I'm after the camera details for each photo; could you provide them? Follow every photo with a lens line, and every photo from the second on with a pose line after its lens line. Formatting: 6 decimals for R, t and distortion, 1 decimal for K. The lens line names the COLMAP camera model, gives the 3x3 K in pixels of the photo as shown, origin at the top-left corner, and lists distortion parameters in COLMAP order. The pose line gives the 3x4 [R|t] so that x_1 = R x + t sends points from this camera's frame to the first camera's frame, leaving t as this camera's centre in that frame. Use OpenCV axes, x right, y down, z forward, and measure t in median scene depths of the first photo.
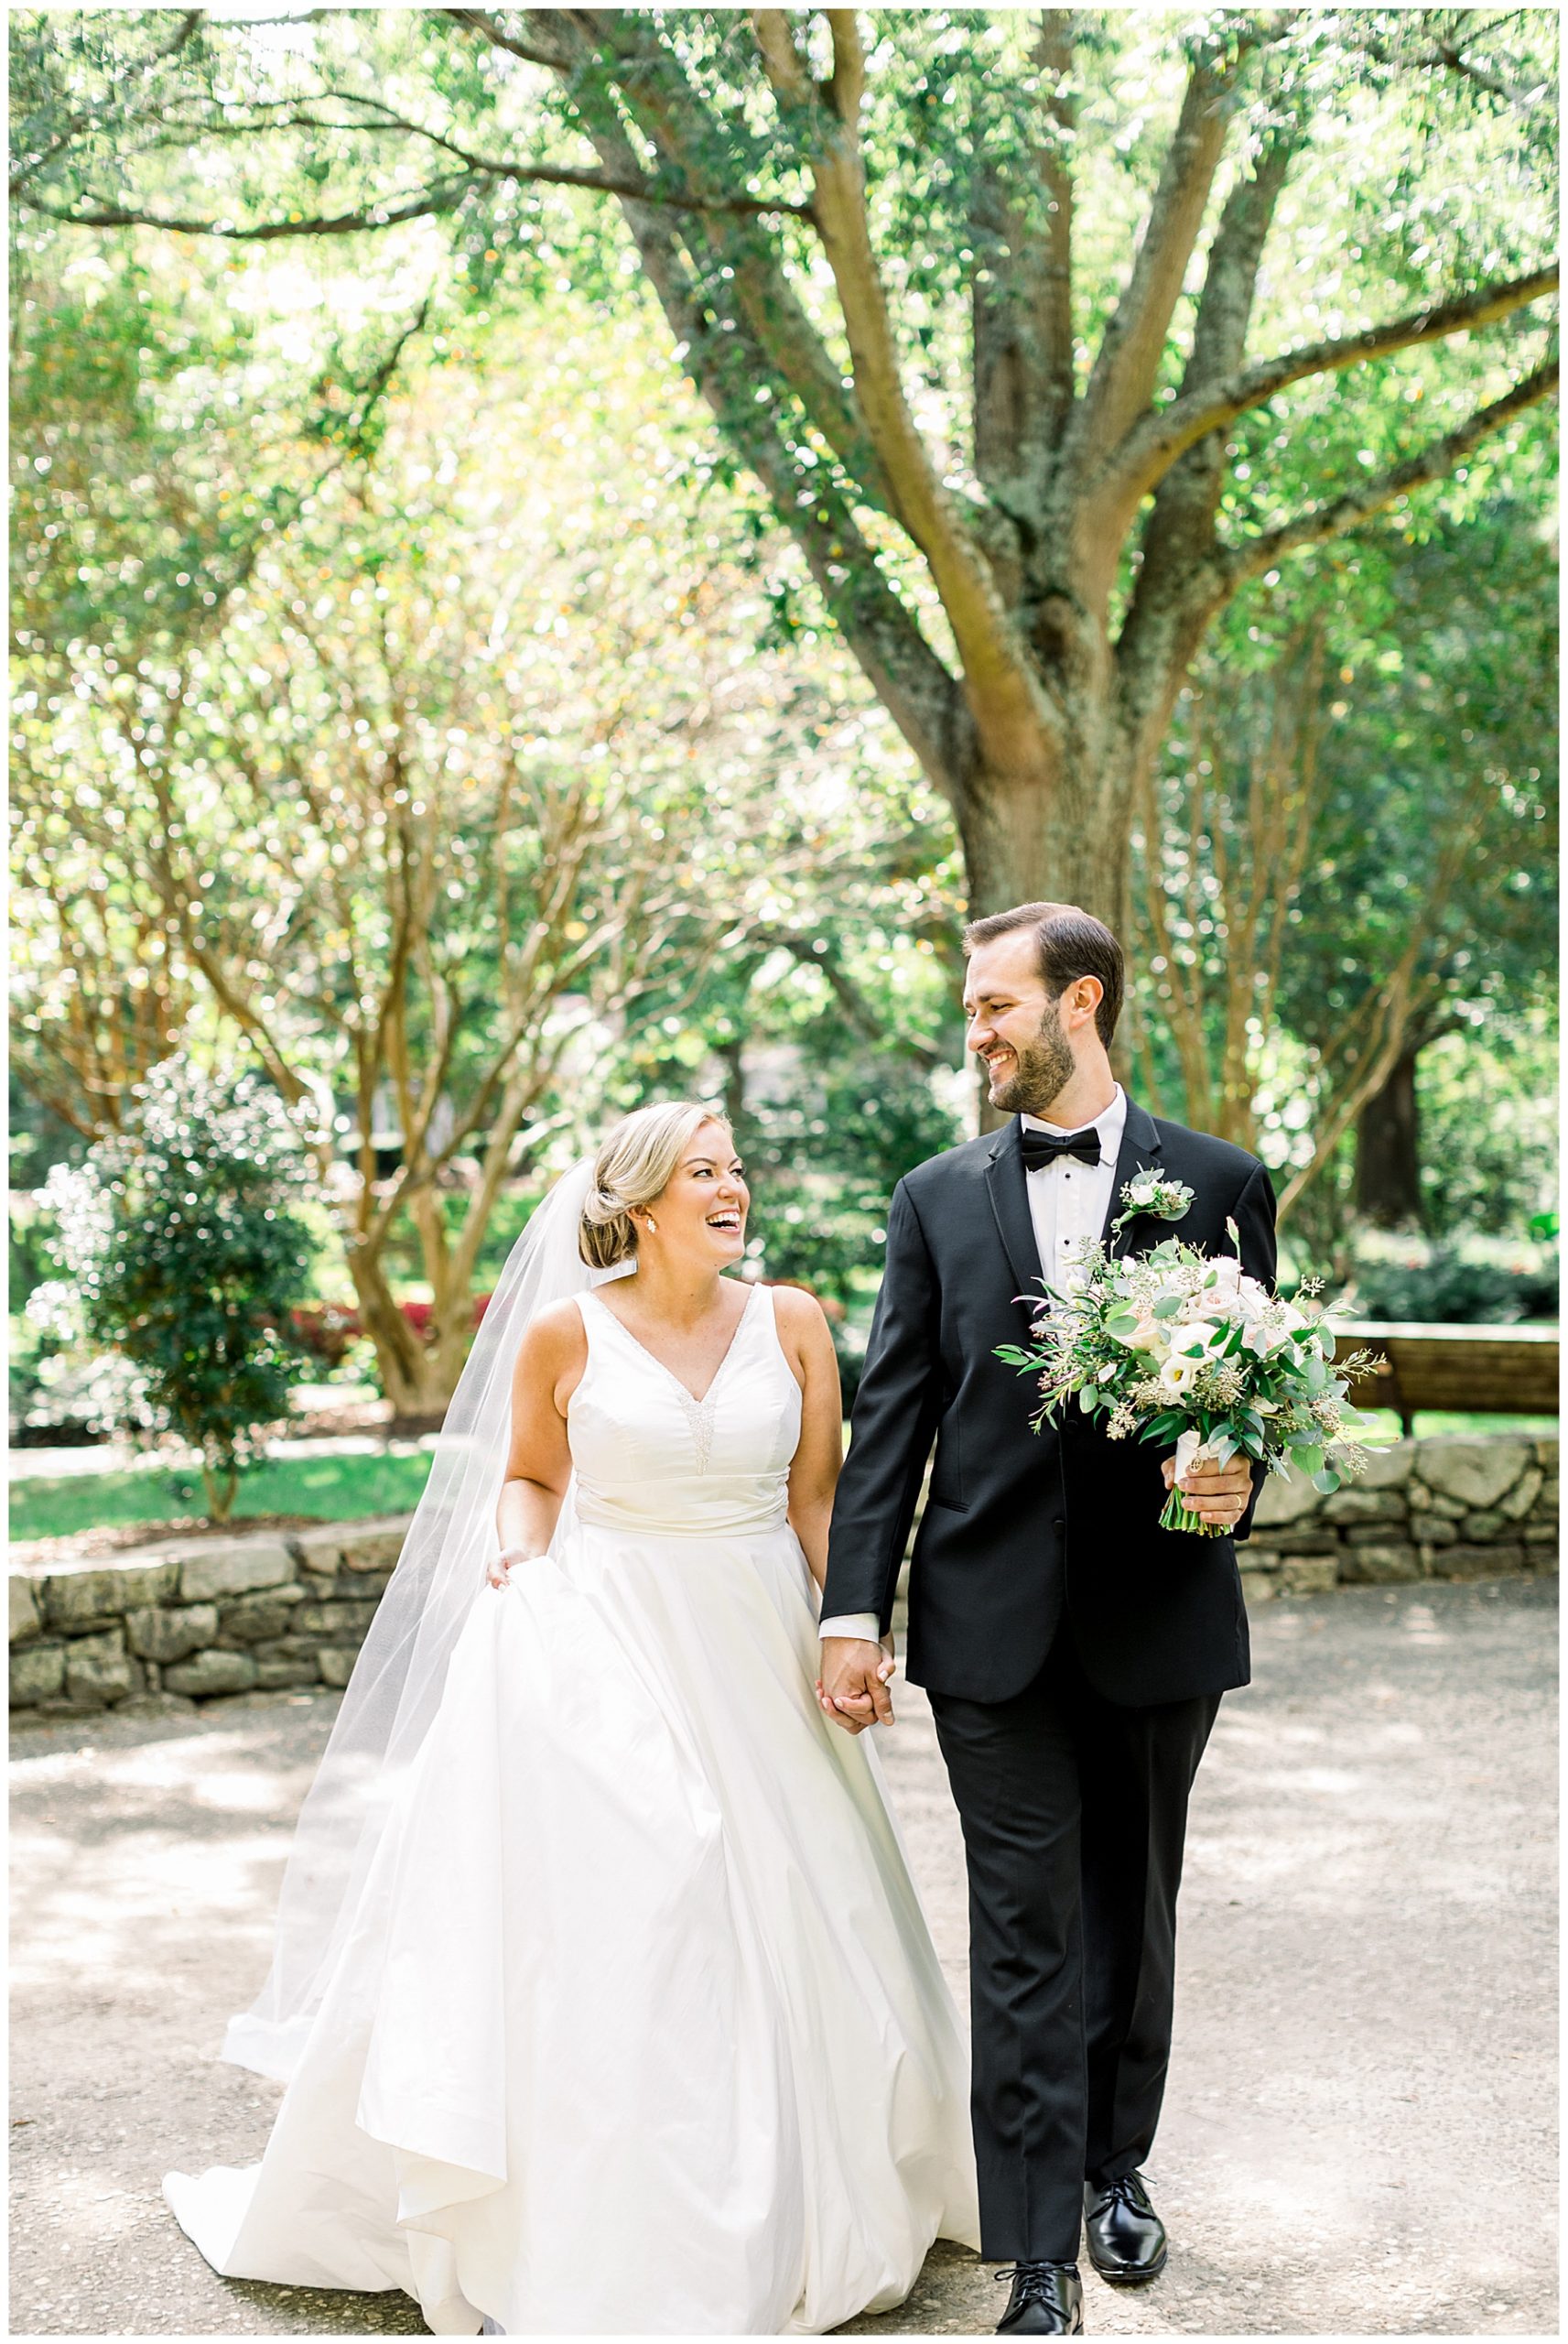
lens RADIAL K [[3387.7, 0, 752.6], [0, 3387.7, 1178.0], [0, 0, 1]] dist [0.028116, 0.007765]
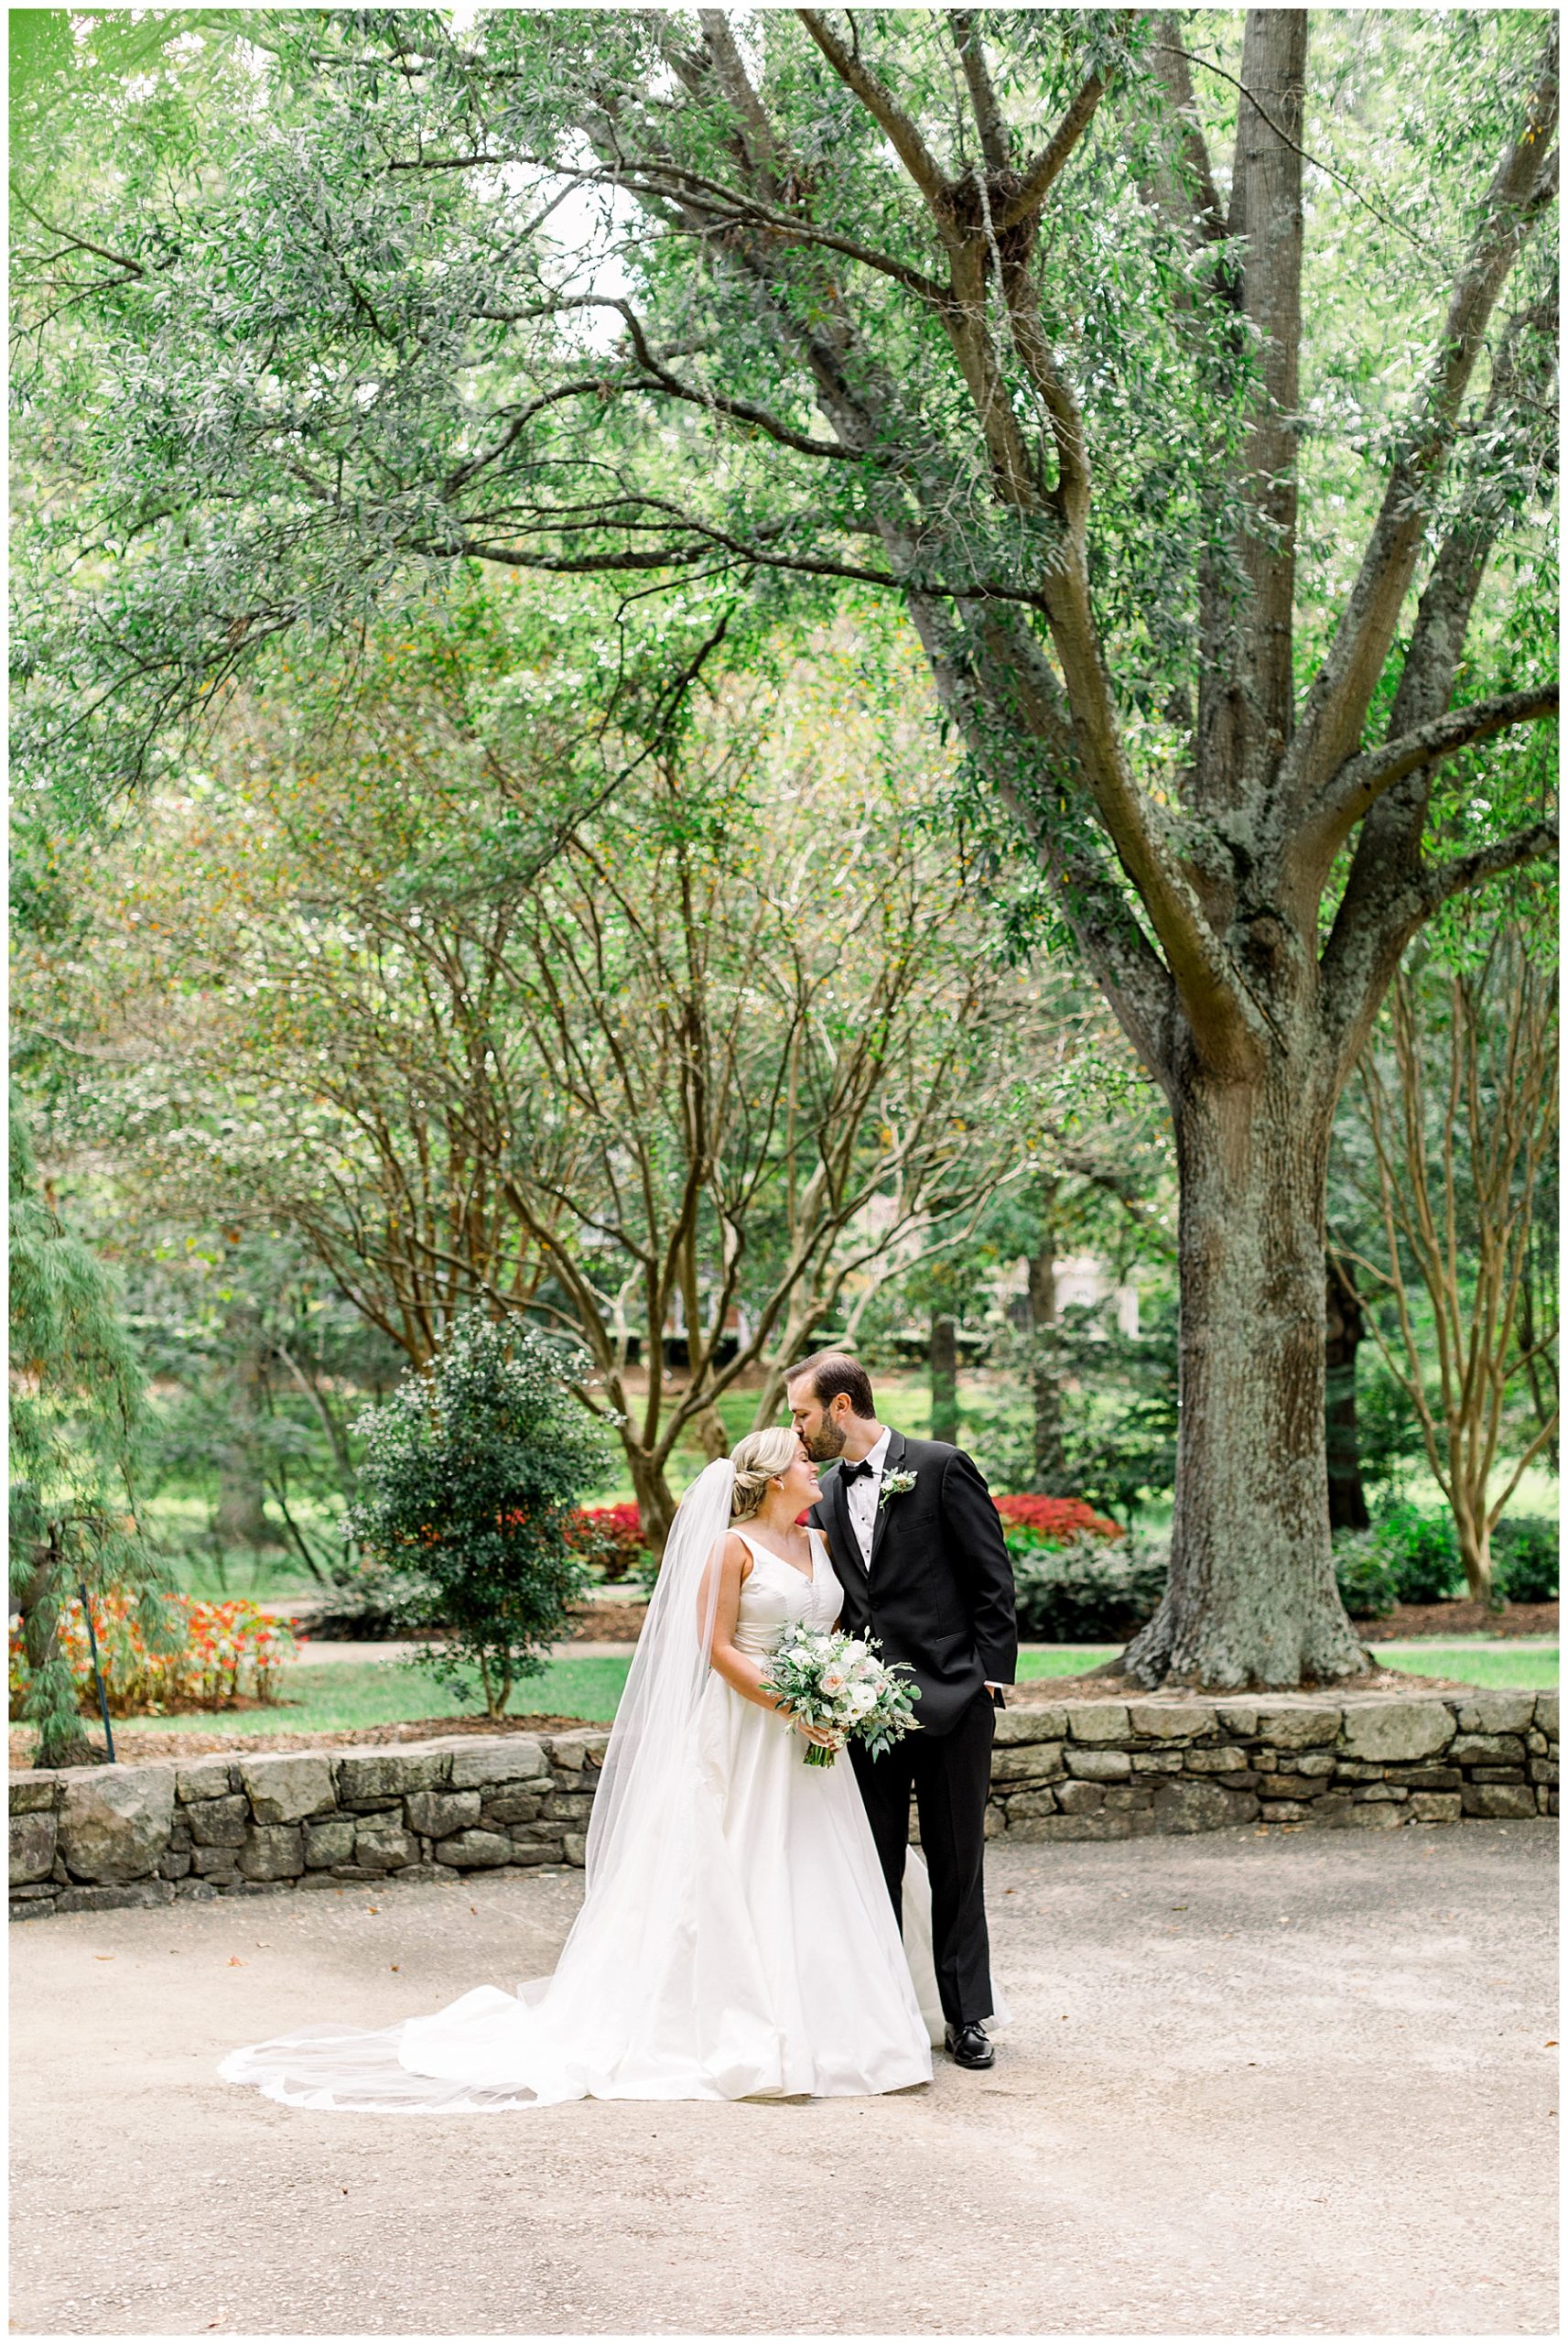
lens RADIAL K [[3465.9, 0, 755.3], [0, 3465.9, 1216.1], [0, 0, 1]] dist [0.031912, -0.029564]
pose [[0.995148, 0.028149, -0.094274, 0.032518], [-0.032262, 0.998580, -0.042382, -0.019077], [0.092947, 0.045218, 0.994644, -0.147982]]
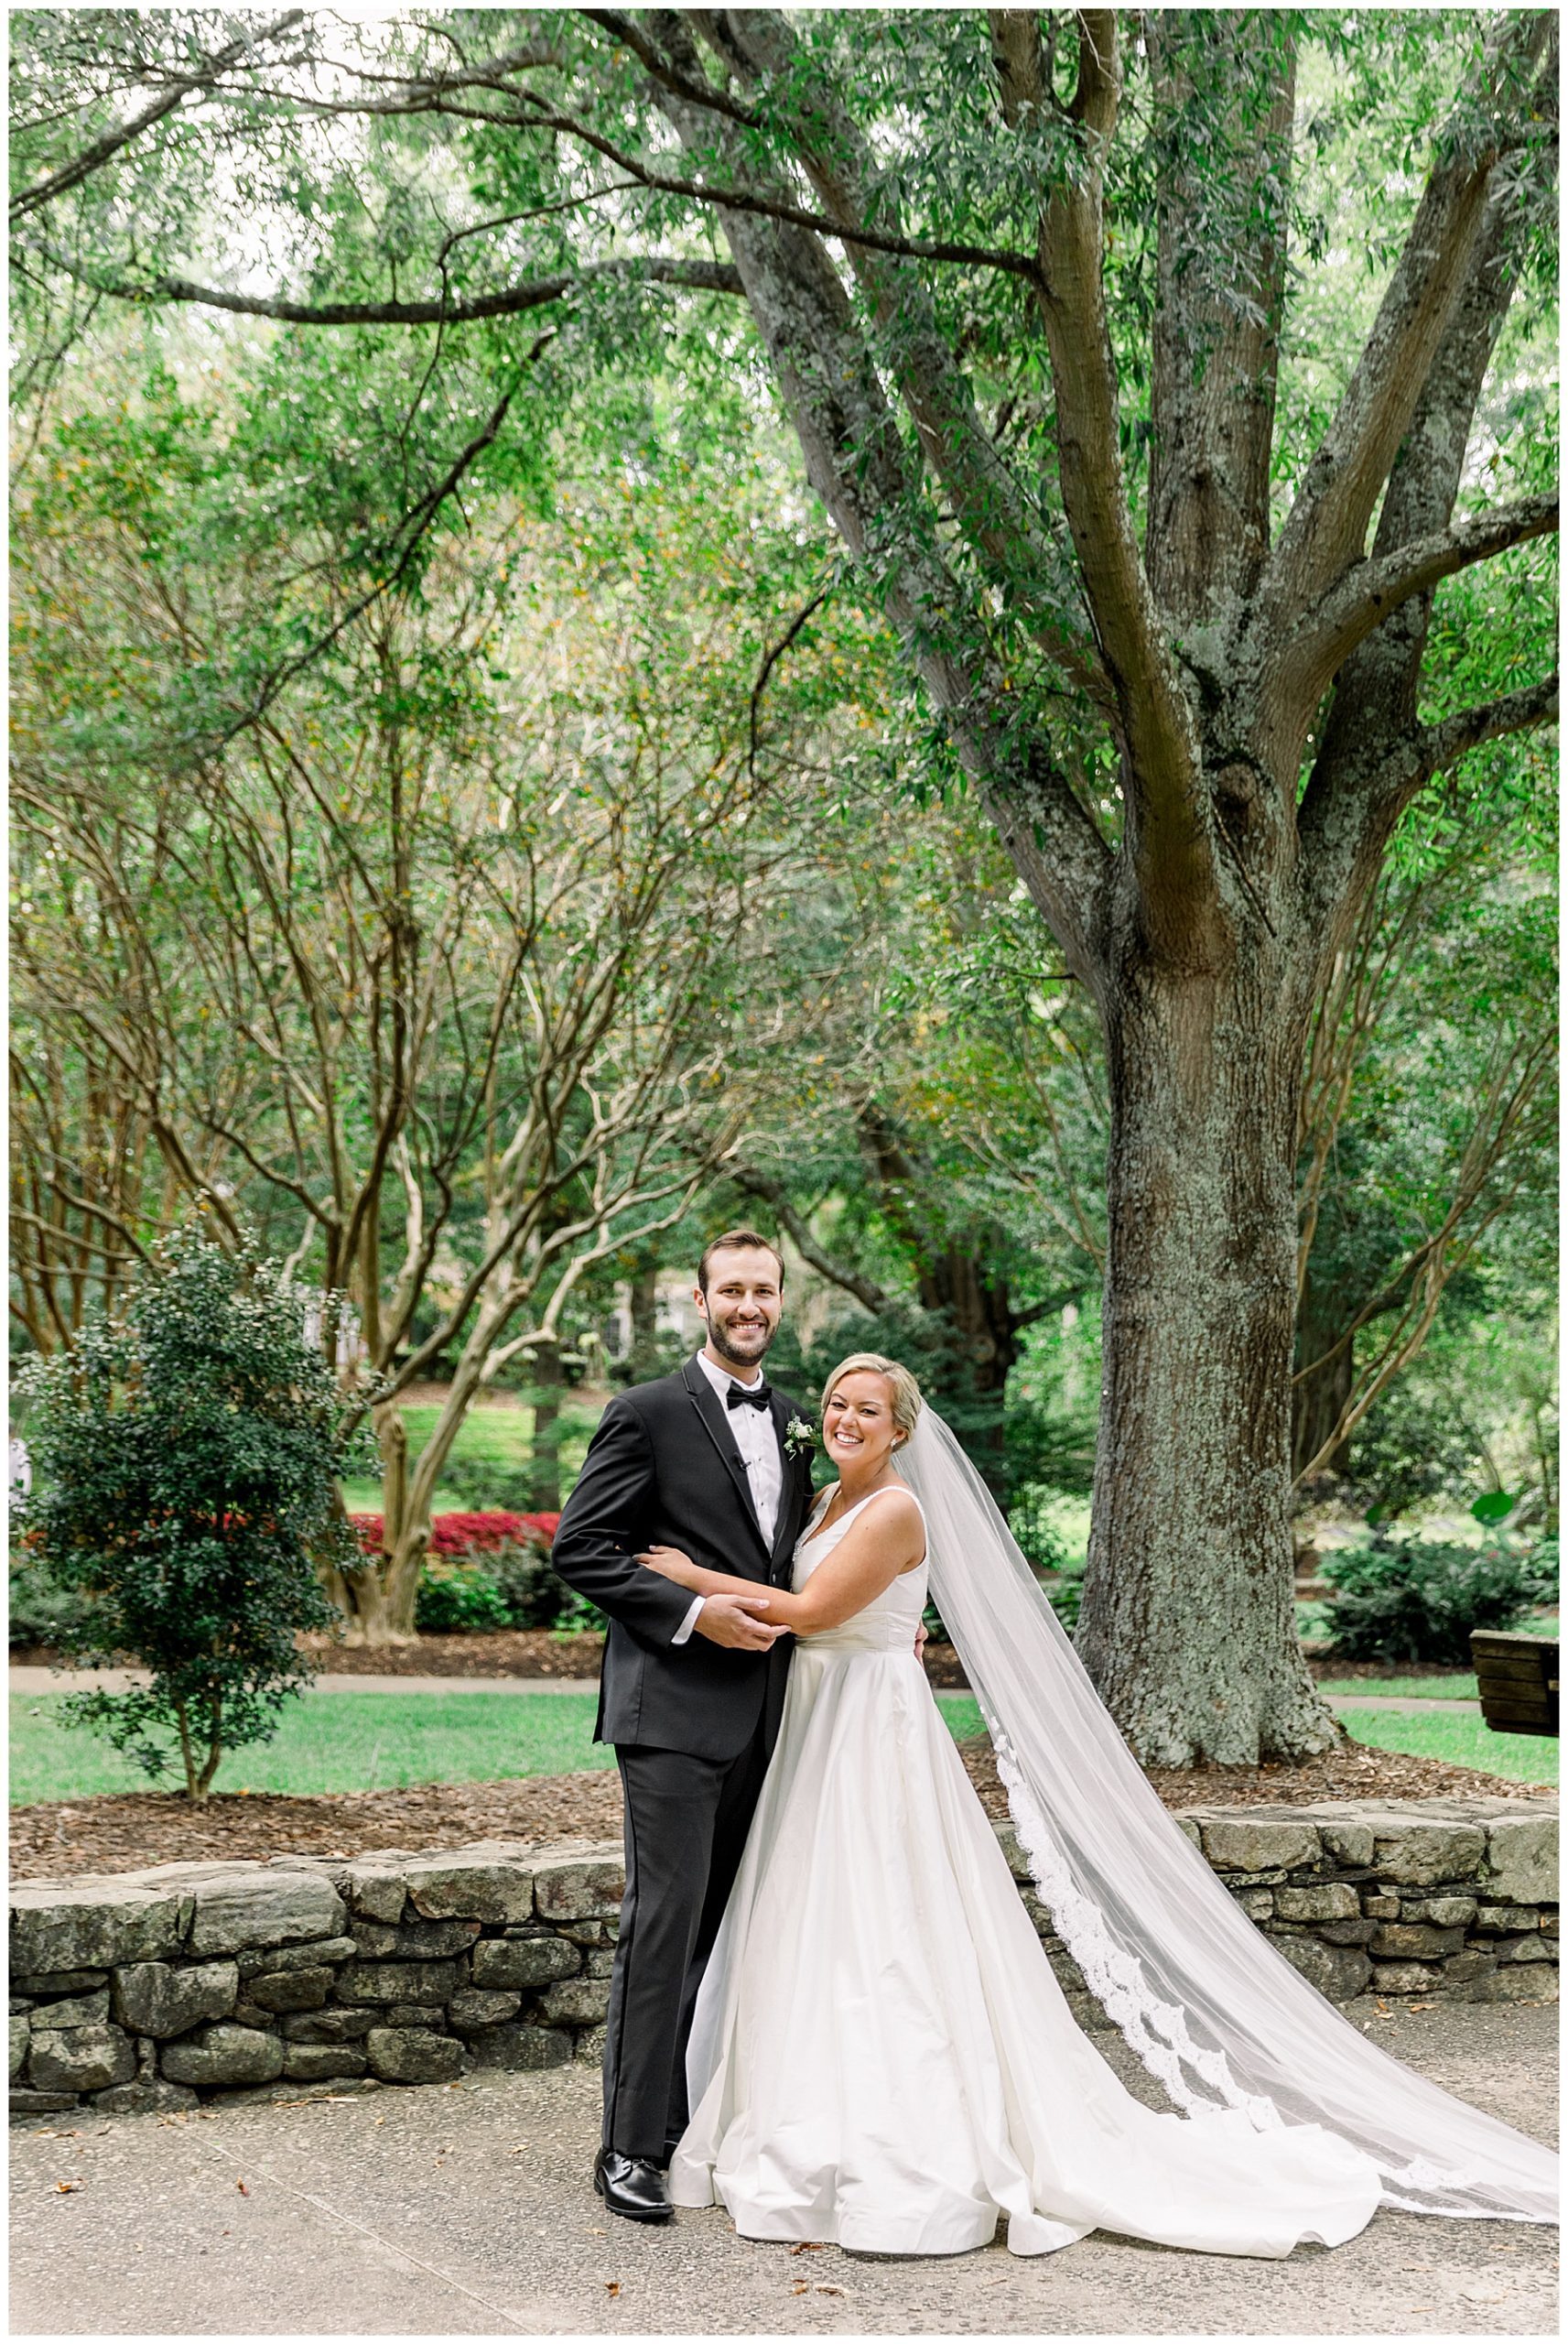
lens RADIAL K [[3248.4, 0, 746.6], [0, 3248.4, 1173.0], [0, 0, 1]] dist [-0.017923, 0.074754]
pose [[0.997257, 0.066470, 0.032564, -0.055825], [-0.063940, 0.995251, -0.073396, 0.000768], [-0.037288, 0.071112, 0.996771, 0.192704]]
